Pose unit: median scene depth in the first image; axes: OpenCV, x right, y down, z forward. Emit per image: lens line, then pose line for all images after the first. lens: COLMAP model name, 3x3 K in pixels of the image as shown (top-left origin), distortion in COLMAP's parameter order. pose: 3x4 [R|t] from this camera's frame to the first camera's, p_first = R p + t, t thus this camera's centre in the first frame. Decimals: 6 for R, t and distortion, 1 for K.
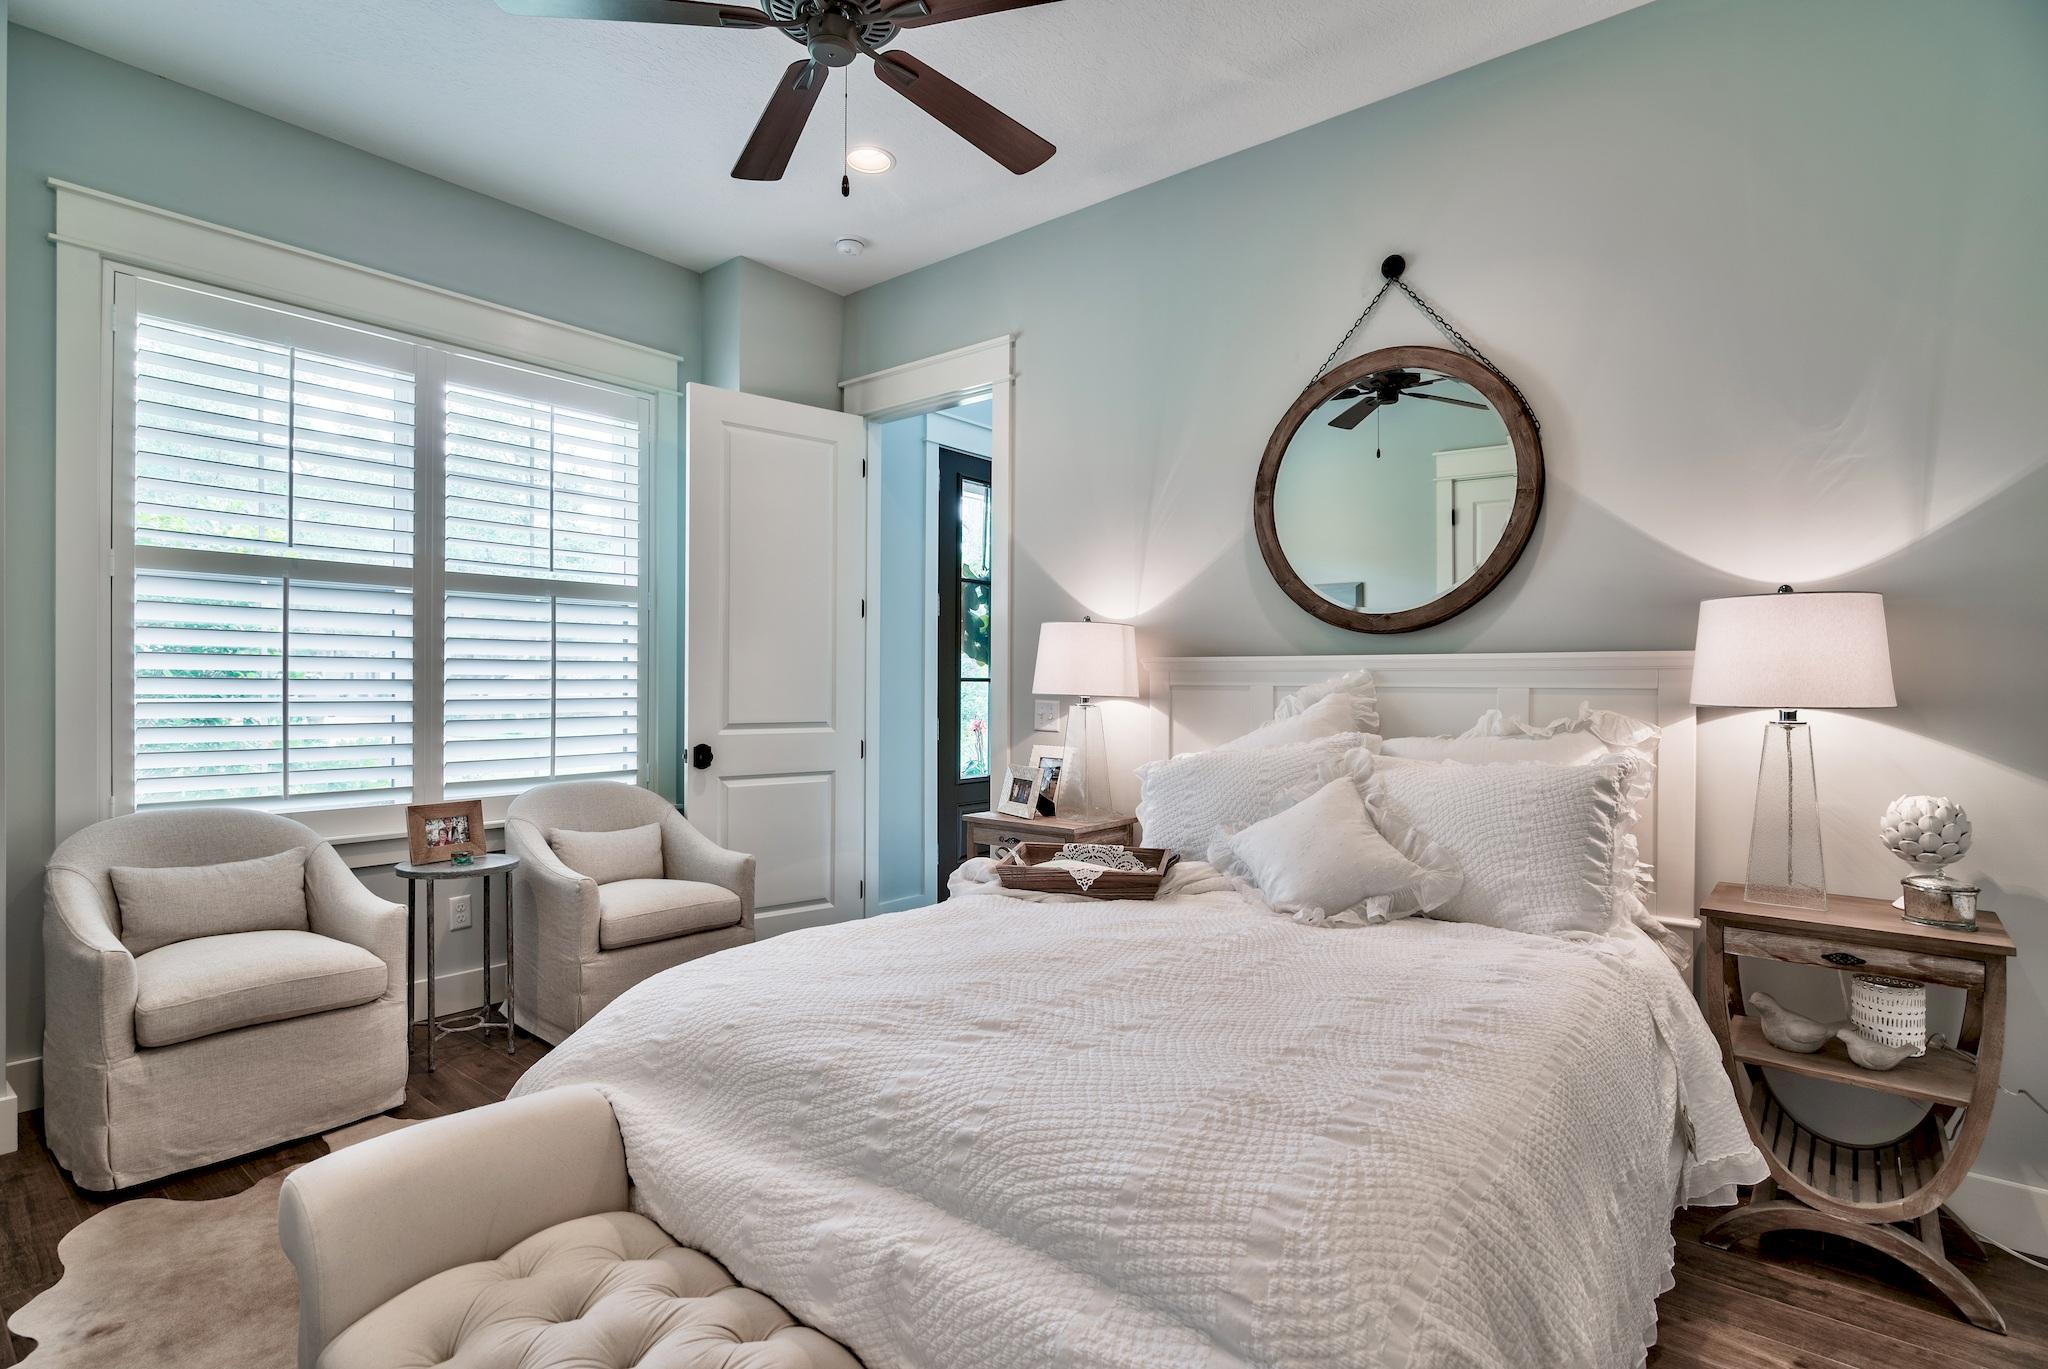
lens RADIAL K [[1024.0, 0, 1022.6], [0, 1024.0, 676.5], [0, 0, 1]] dist [-0.001252, -0.000114]
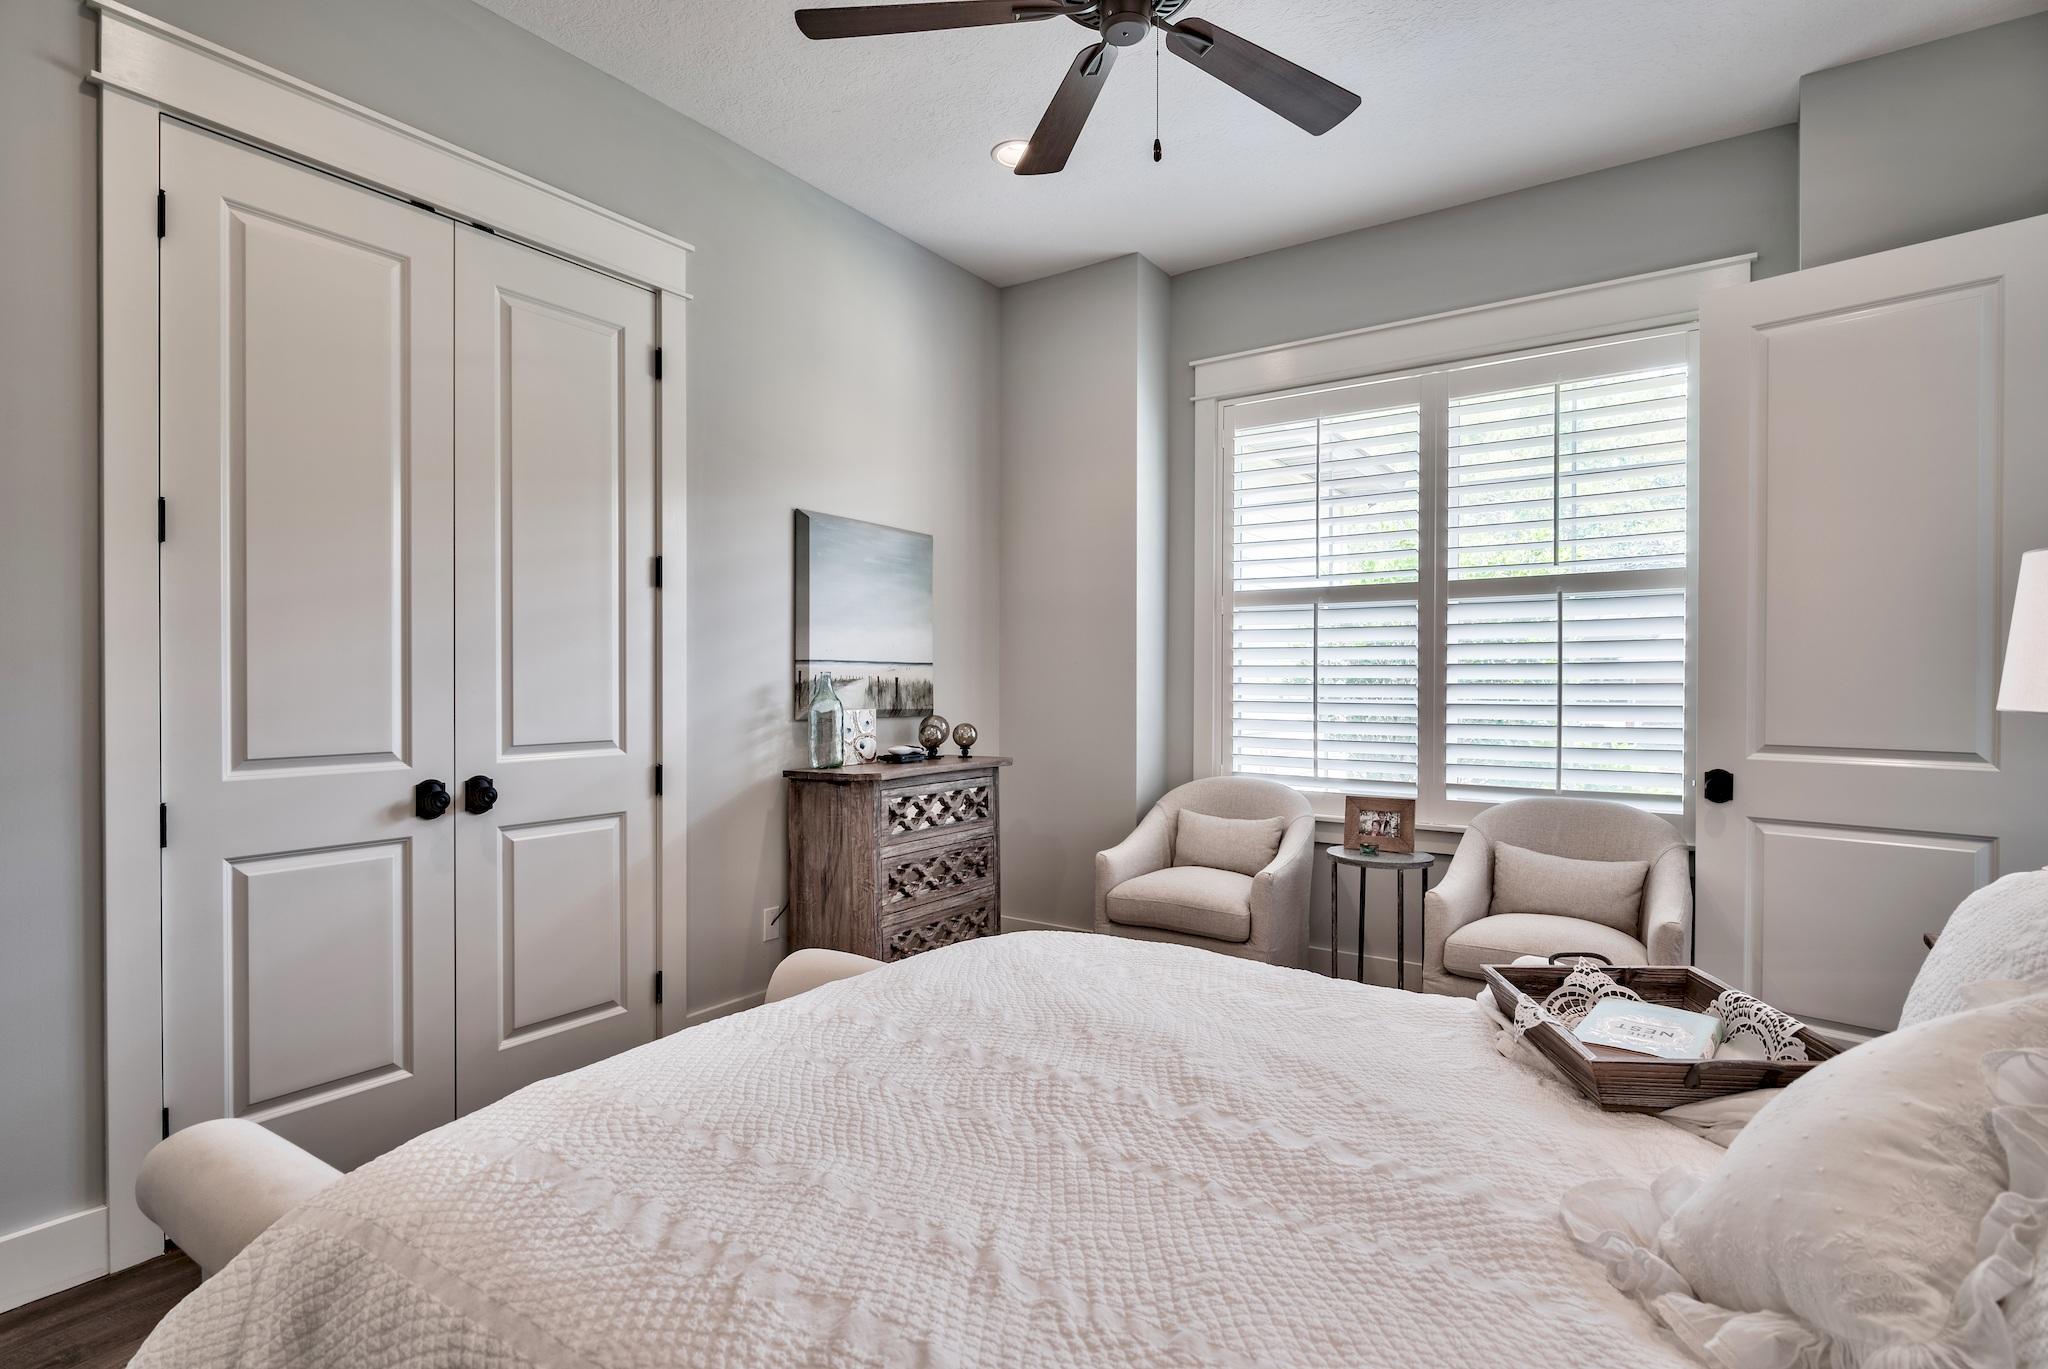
lens RADIAL K [[1024.0, 0, 1022.6], [0, 1024.0, 676.5], [0, 0, 1]] dist [-0.001252, -0.000114]
pose [[0.065952, -0.015421, -0.997704, 0.447862], [0.000341, 0.999881, -0.015432, 0.010897], [0.997823, 0.000678, 0.065949, 0.499034]]
